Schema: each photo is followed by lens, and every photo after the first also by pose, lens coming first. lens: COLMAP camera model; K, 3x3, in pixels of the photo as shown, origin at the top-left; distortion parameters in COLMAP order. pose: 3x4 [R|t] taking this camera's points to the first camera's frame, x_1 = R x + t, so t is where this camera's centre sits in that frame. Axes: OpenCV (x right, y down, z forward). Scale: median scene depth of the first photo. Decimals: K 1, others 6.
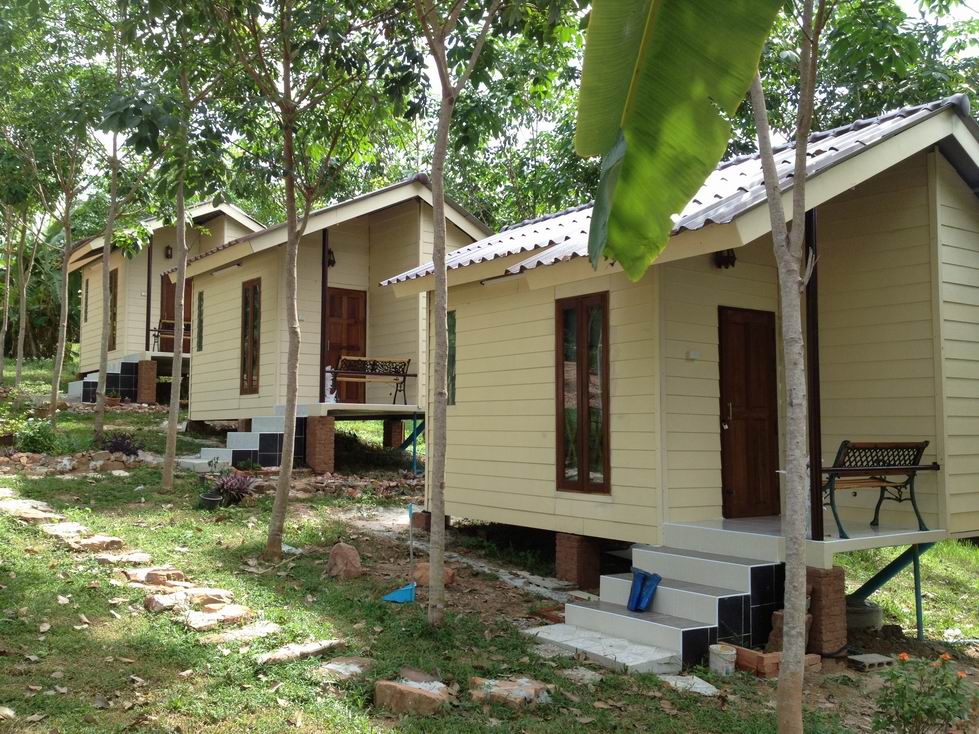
lens RADIAL K [[940.9, 0, 492.2], [0, 940.9, 355.9], [0, 0, 1]] dist [0.178111, -0.332418]
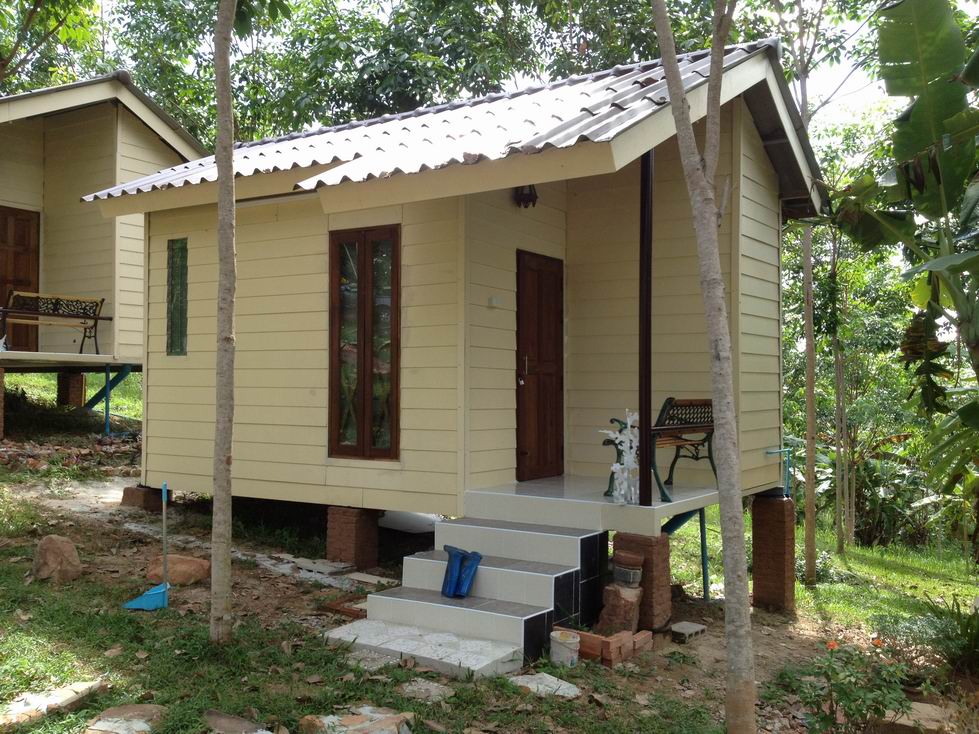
lens RADIAL K [[940.9, 0, 492.2], [0, 940.9, 355.9], [0, 0, 1]] dist [0.178111, -0.332418]
pose [[0.938239, 0.013754, 0.345714, -0.094015], [-0.030477, 0.998611, 0.042985, 0.011220], [-0.344642, -0.050867, 0.937355, 0.164922]]
